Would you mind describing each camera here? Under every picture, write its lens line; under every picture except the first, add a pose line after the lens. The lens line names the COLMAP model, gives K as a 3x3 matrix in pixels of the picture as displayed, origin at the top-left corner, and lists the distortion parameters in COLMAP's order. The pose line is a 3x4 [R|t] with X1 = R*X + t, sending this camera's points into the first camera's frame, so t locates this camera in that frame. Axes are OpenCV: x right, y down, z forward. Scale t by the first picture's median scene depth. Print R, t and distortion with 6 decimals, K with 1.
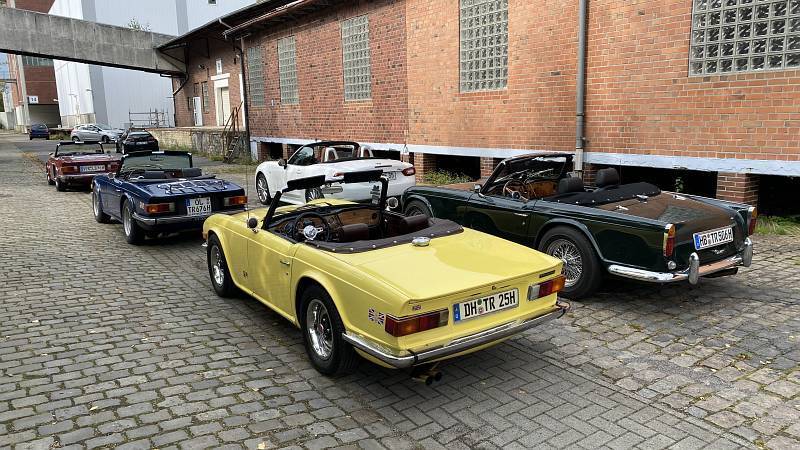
lens RADIAL K [[600.2, 0, 400.0], [0, 600.2, 225.0], [0, 0, 1]] dist [0.073477, -0.083901]
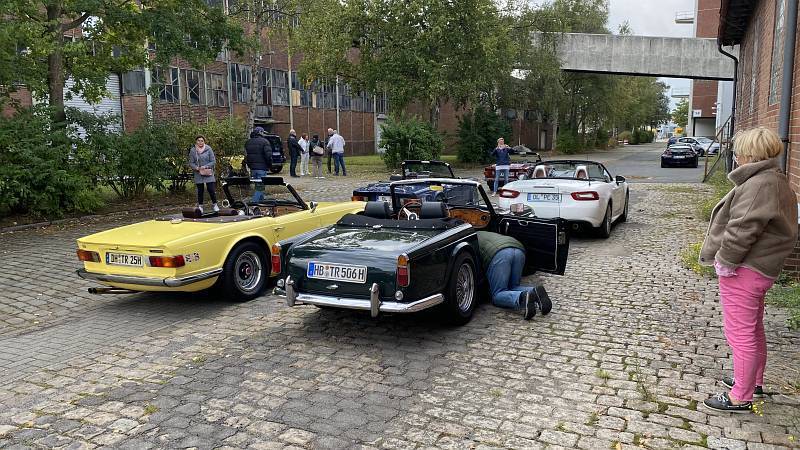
lens RADIAL K [[600.2, 0, 400.0], [0, 600.2, 225.0], [0, 0, 1]] dist [0.073477, -0.083901]
pose [[0.491716, 0.142103, -0.859082, 0.869446], [-0.158105, 0.984765, 0.072397, -0.086857], [0.856282, 0.100226, 0.506691, 0.379677]]
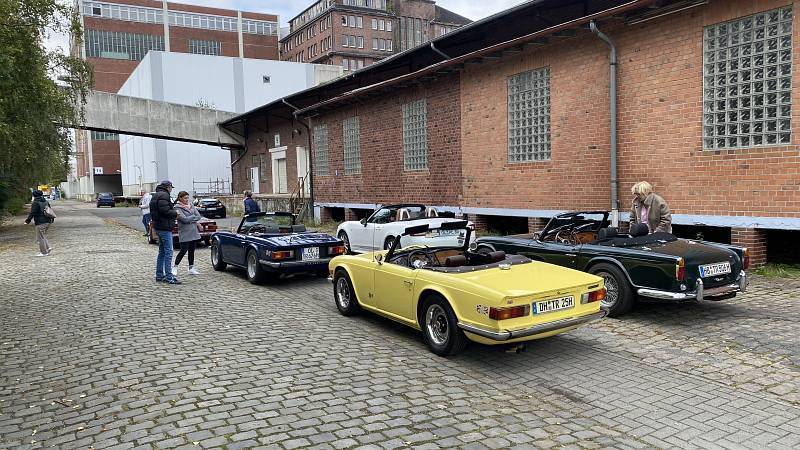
lens RADIAL K [[600.2, 0, 400.0], [0, 600.2, 225.0], [0, 0, 1]] dist [0.073477, -0.083901]
pose [[0.998344, -0.001112, -0.057515, -0.073202], [-0.005190, 0.993996, -0.109297, 0.047727], [0.057291, 0.109414, 0.992344, -0.263270]]
